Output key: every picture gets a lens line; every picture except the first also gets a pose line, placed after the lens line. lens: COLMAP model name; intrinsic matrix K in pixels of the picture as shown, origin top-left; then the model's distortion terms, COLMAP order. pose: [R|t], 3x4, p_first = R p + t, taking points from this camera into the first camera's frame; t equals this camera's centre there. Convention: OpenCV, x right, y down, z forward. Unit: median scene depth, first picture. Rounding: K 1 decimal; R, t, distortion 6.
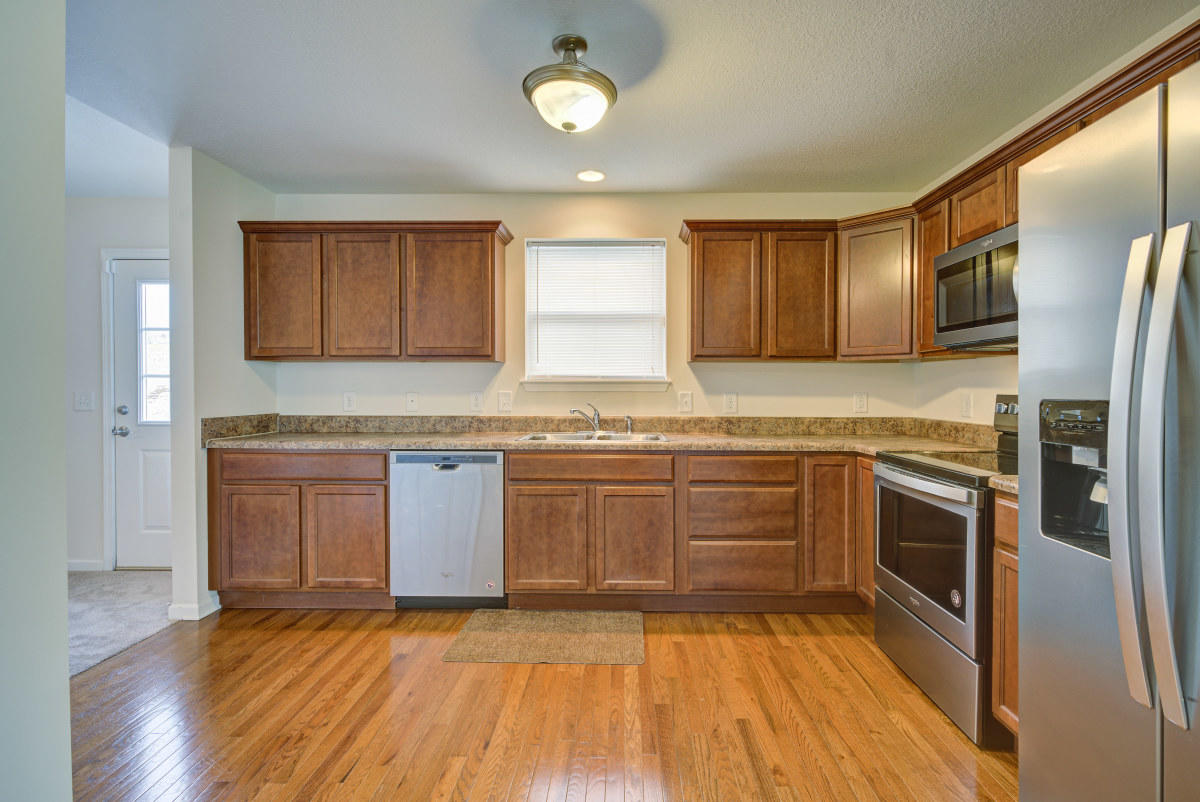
lens RADIAL K [[566.8, 0, 601.9], [0, 566.8, 394.9], [0, 0, 1]] dist [-0.003179, -0.001046]
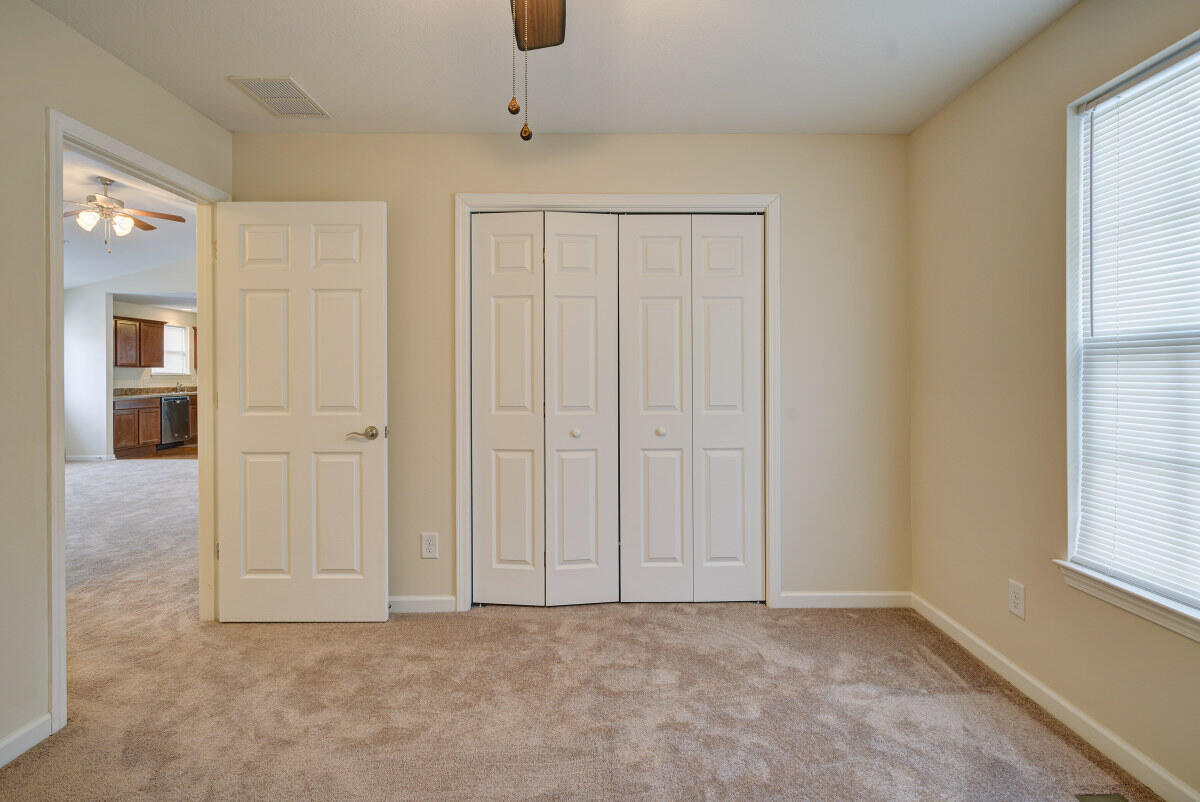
lens RADIAL K [[566.8, 0, 610.2], [0, 566.8, 375.3], [0, 0, 1]] dist [-0.003179, -0.001046]
pose [[-0.030910, 0.000659, 0.999522, -3.211067], [0.019446, 0.999811, -0.000058, 0.022571], [-0.999333, 0.019435, -0.030917, -1.239552]]
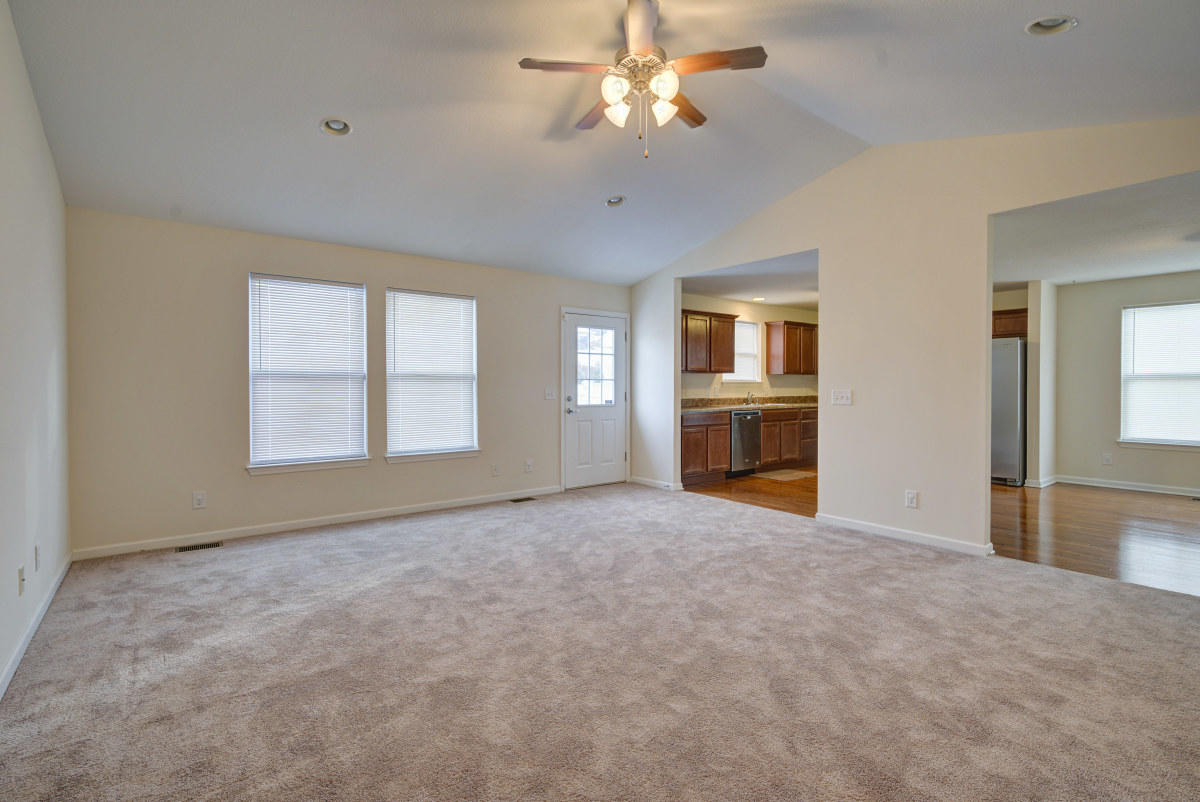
lens RADIAL K [[566.8, 0, 601.9], [0, 566.8, 394.4], [0, 0, 1]] dist [-0.003179, -0.001046]
pose [[0.767788, -0.007123, 0.640664, -2.116727], [0.007397, 0.999970, 0.002253, 0.015057], [-0.640661, 0.003010, 0.767818, -0.454627]]
